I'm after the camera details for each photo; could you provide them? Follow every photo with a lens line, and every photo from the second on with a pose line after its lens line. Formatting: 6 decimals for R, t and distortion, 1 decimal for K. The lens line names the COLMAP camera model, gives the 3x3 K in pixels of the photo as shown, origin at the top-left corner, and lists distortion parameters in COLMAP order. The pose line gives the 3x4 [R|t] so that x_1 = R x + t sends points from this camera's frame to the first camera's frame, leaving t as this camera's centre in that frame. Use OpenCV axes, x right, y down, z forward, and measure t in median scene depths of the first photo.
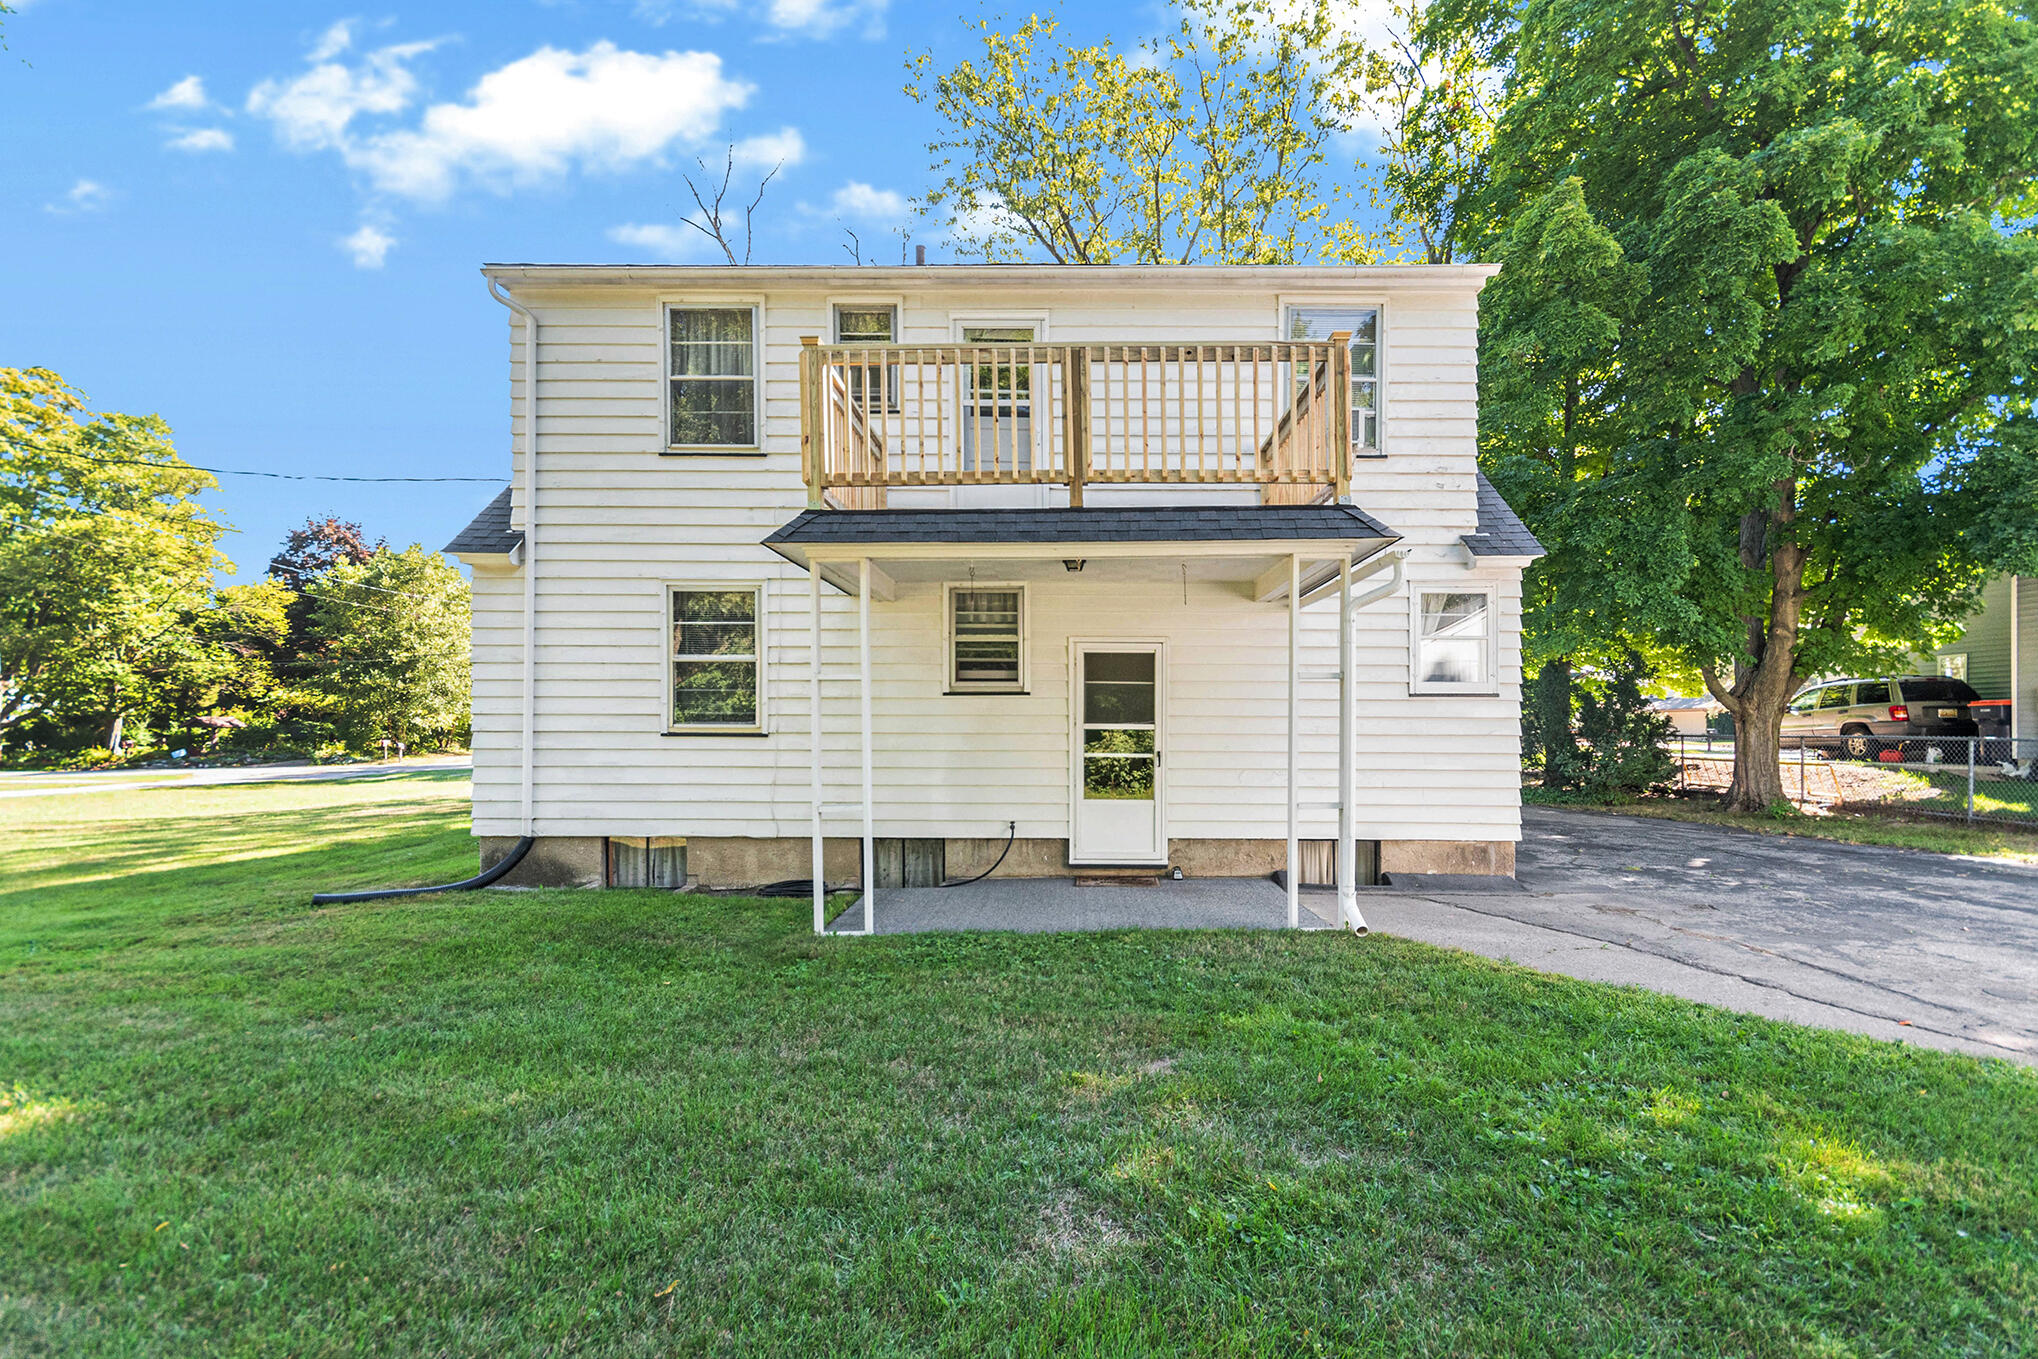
lens RADIAL K [[971.0, 0, 1022.5], [0, 971.0, 734.5], [0, 0, 1]] dist [0.014159, 0.000095]
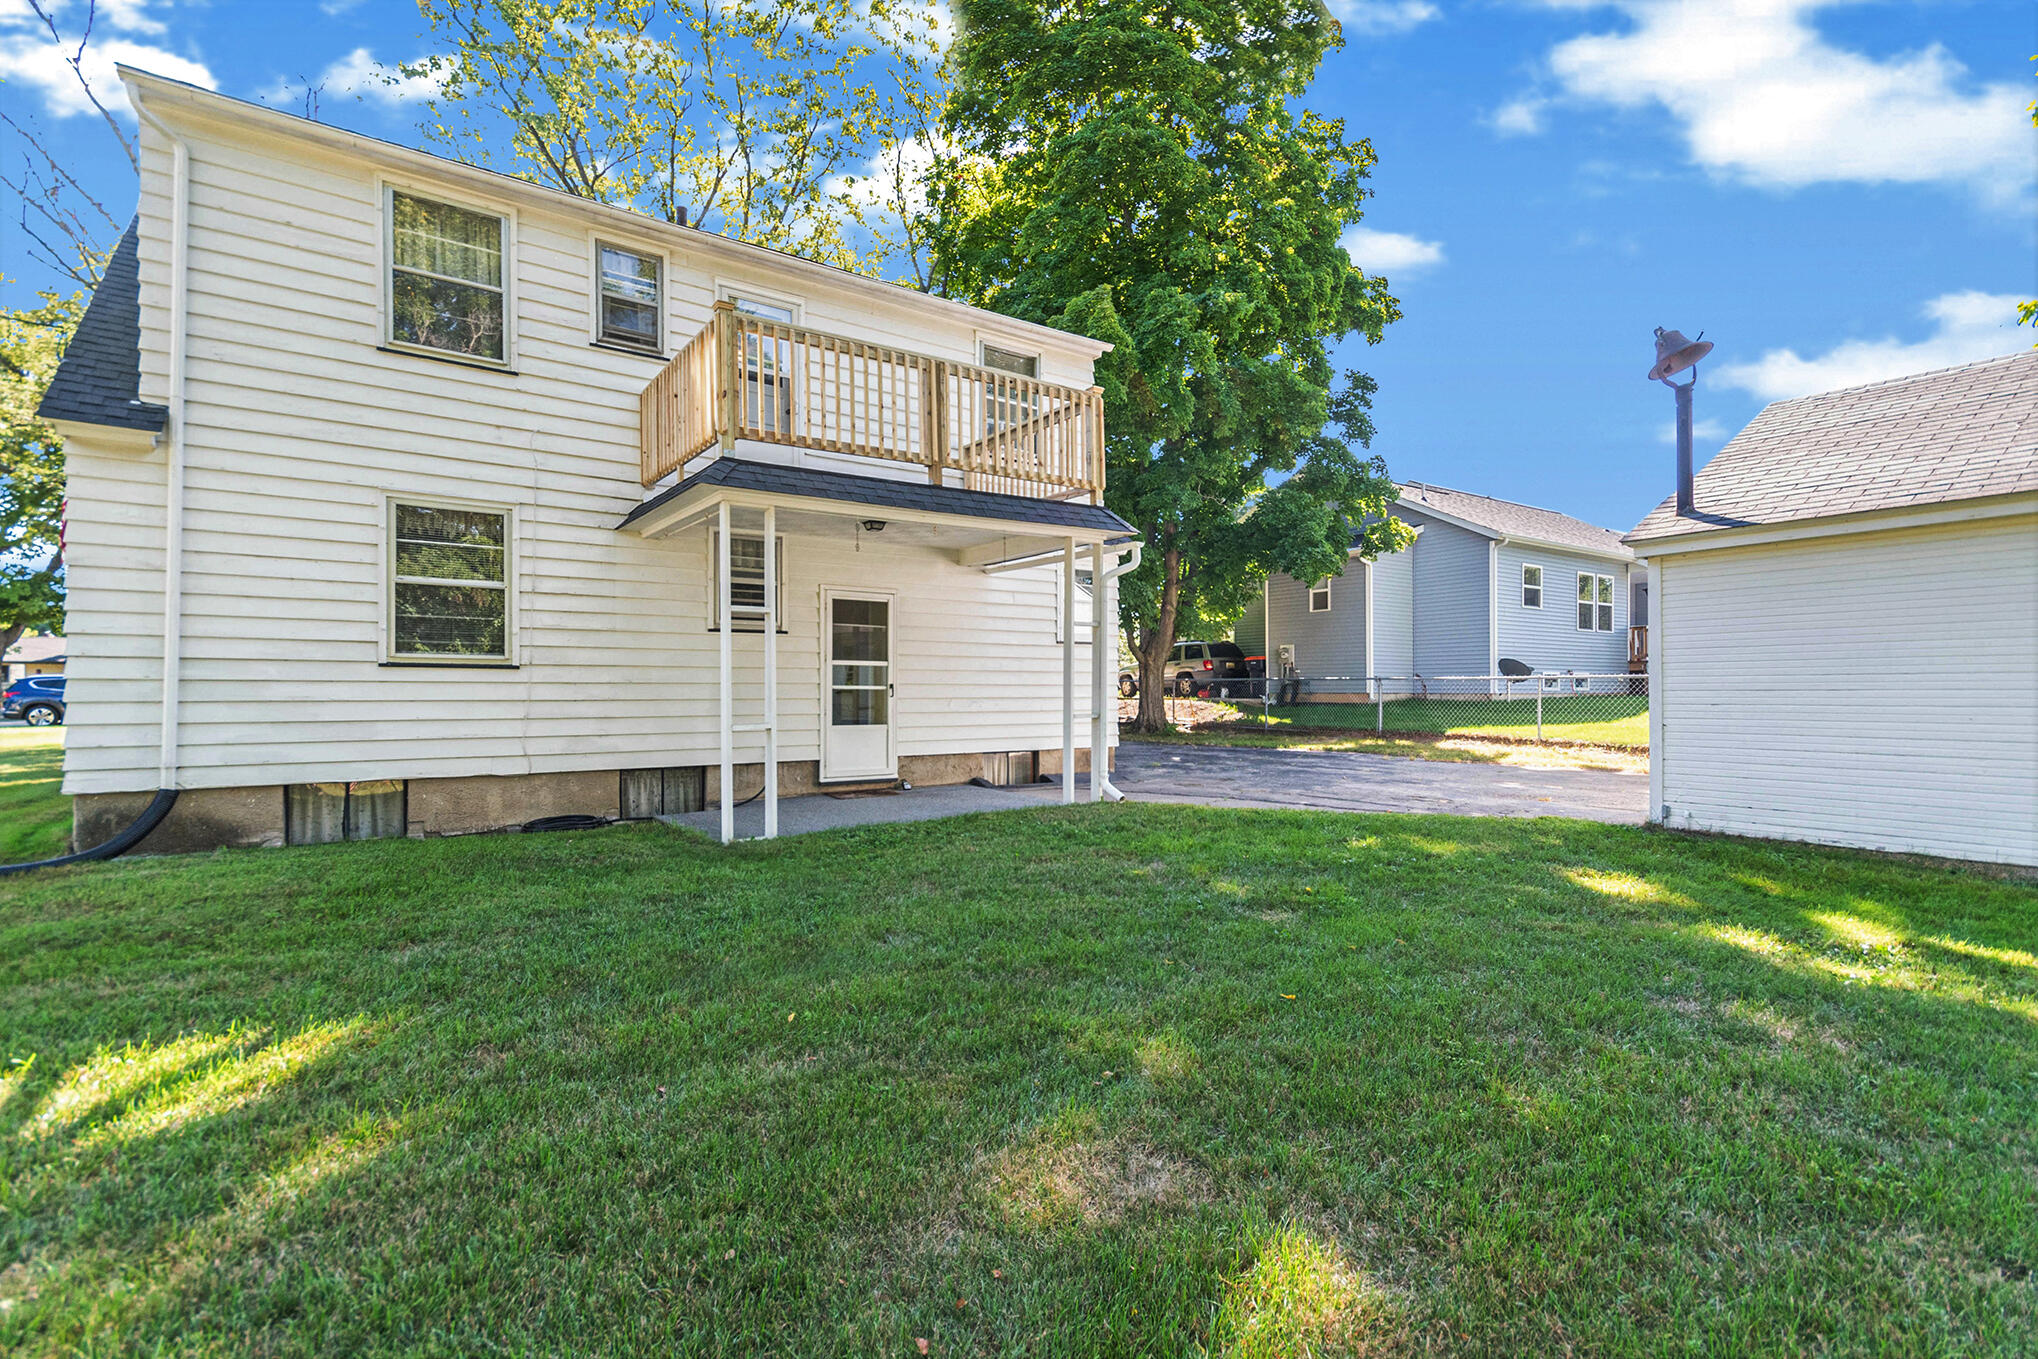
lens RADIAL K [[925.1, 0, 1023.2], [0, 925.1, 651.5], [0, 0, 1]] dist [0.023696, -0.000116]
pose [[0.818779, 0.022397, 0.573672, -0.379159], [-0.003462, 0.999413, -0.034077, 0.015439], [-0.574098, 0.025916, 0.818376, -0.030684]]
